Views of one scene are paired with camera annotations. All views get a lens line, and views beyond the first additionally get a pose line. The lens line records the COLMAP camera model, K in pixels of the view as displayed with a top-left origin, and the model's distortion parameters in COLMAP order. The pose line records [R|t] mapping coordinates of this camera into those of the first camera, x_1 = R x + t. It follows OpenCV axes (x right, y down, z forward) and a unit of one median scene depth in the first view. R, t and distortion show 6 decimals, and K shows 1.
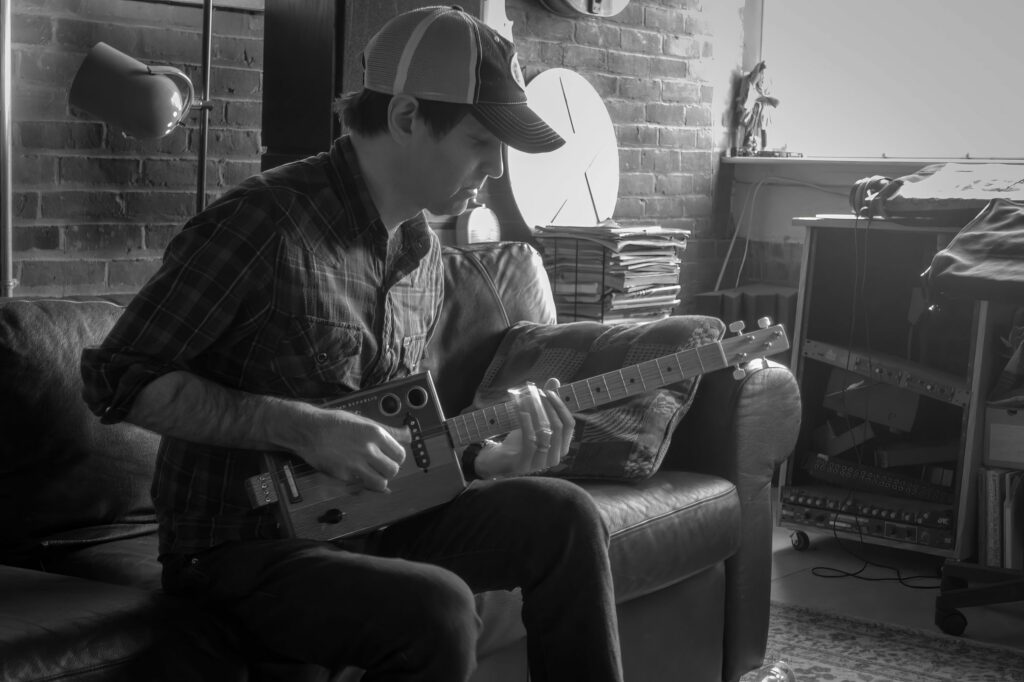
lens RADIAL K [[1598.7, 0, 514.0], [0, 1598.7, 344.5], [0, 0, 1]] dist [-0.022271, 0.000000]
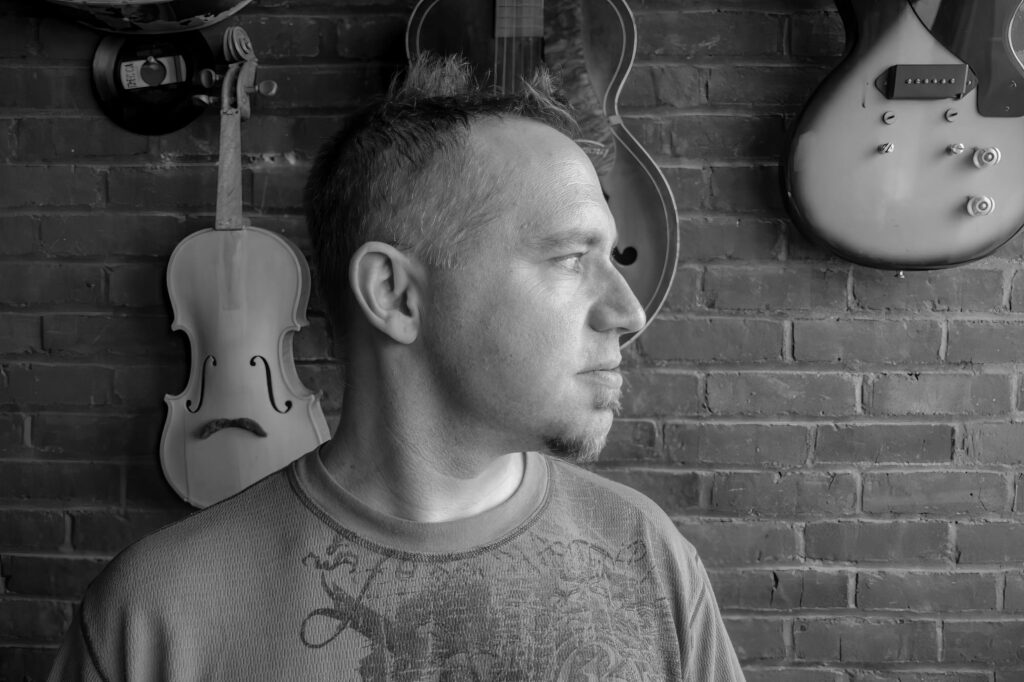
lens RADIAL K [[712.9, 0, 519.2], [0, 712.9, 349.2], [0, 0, 1]] dist [-0.008481, 0.003798]
pose [[0.614018, -0.005941, -0.789270, 0.222583], [-0.065655, 0.996122, -0.058574, -0.208099], [0.786557, 0.087785, 0.611247, 0.906937]]
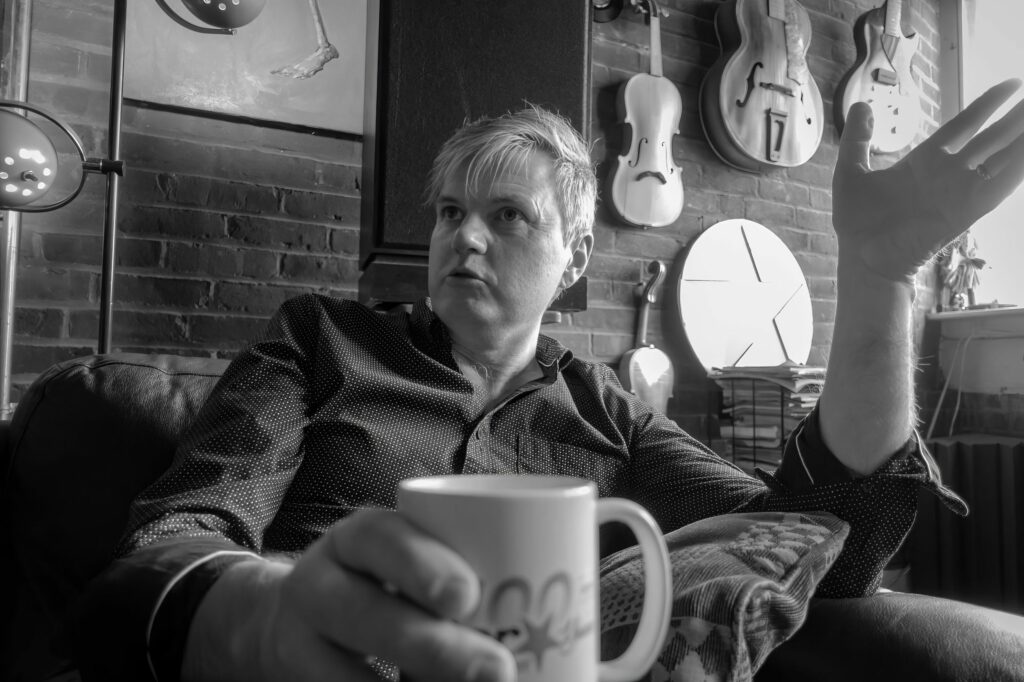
lens RADIAL K [[712.9, 0, 506.1], [0, 712.9, 336.5], [0, 0, 1]] dist [-0.008481, 0.003798]
pose [[0.916132, -0.030748, -0.399695, 0.074778], [-0.036728, 0.986423, -0.160066, -0.018125], [0.399190, 0.161322, 0.902564, 0.556961]]
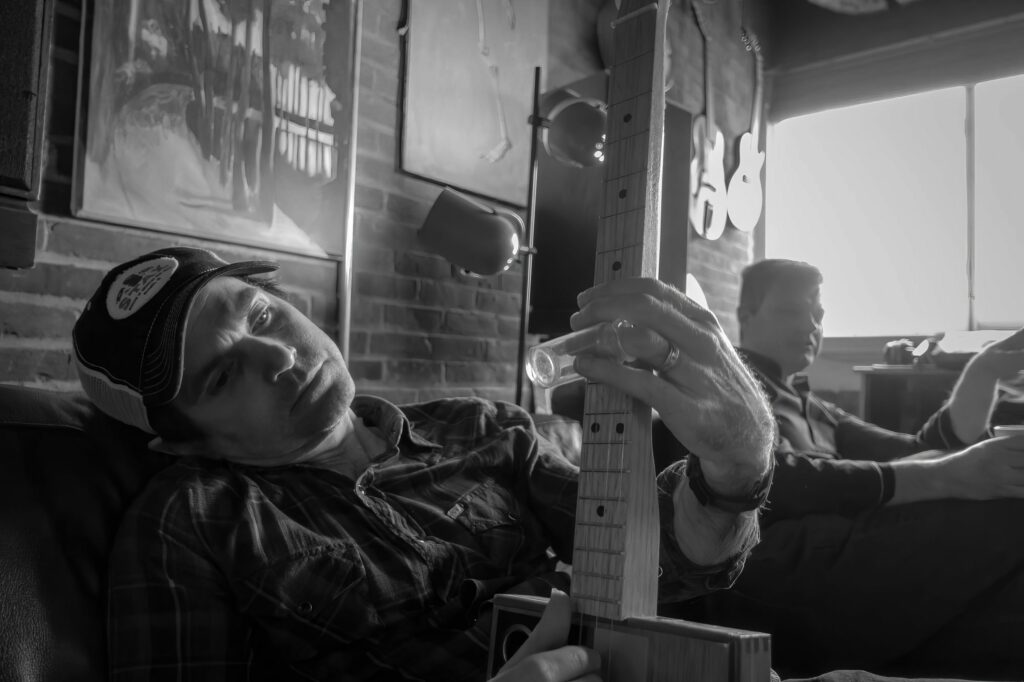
lens RADIAL K [[712.9, 0, 511.3], [0, 712.9, 342.8], [0, 0, 1]] dist [-0.008481, 0.003798]
pose [[0.999865, 0.002663, 0.016226, -0.151643], [-0.000306, 0.989635, -0.143605, -0.008305], [-0.016440, 0.143581, 0.989502, 0.357669]]
